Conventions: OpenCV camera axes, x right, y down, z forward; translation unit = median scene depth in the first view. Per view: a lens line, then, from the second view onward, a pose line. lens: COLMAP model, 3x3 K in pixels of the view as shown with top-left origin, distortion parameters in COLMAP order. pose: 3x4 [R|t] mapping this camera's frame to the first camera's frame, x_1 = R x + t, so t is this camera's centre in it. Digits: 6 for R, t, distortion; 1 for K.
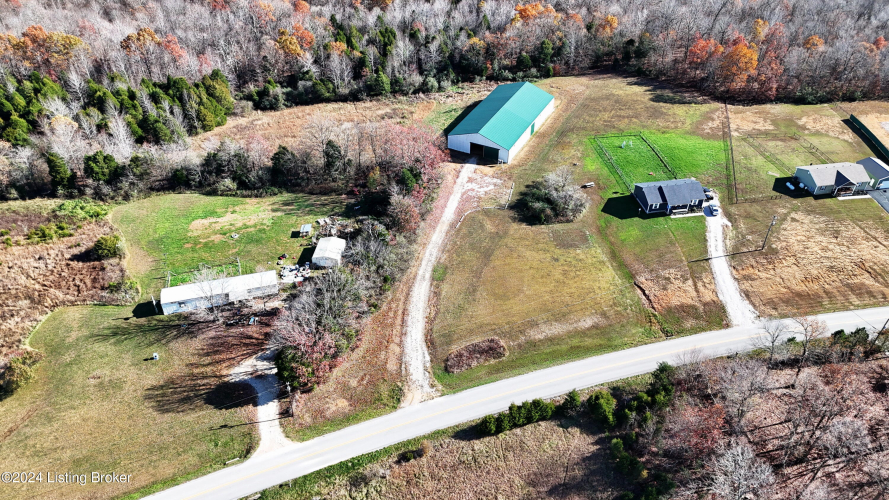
lens RADIAL K [[651.5, 0, 444.5], [0, 651.5, 250.0], [0, 0, 1]] dist [0.075259, -0.076979]
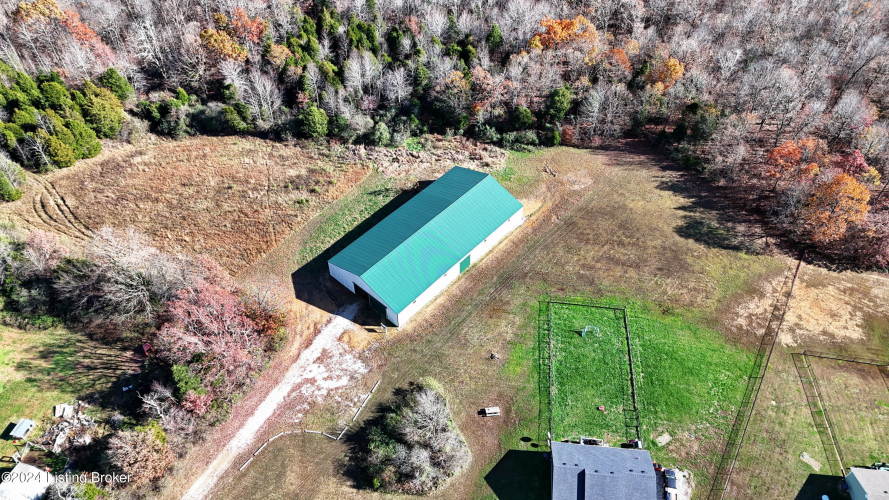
lens RADIAL K [[651.5, 0, 444.5], [0, 651.5, 250.0], [0, 0, 1]] dist [0.075259, -0.076979]
pose [[0.965799, 0.193879, -0.172169, 0.196742], [-0.162305, 0.969867, 0.181700, -0.275069], [0.202209, -0.147541, 0.968165, 0.311003]]
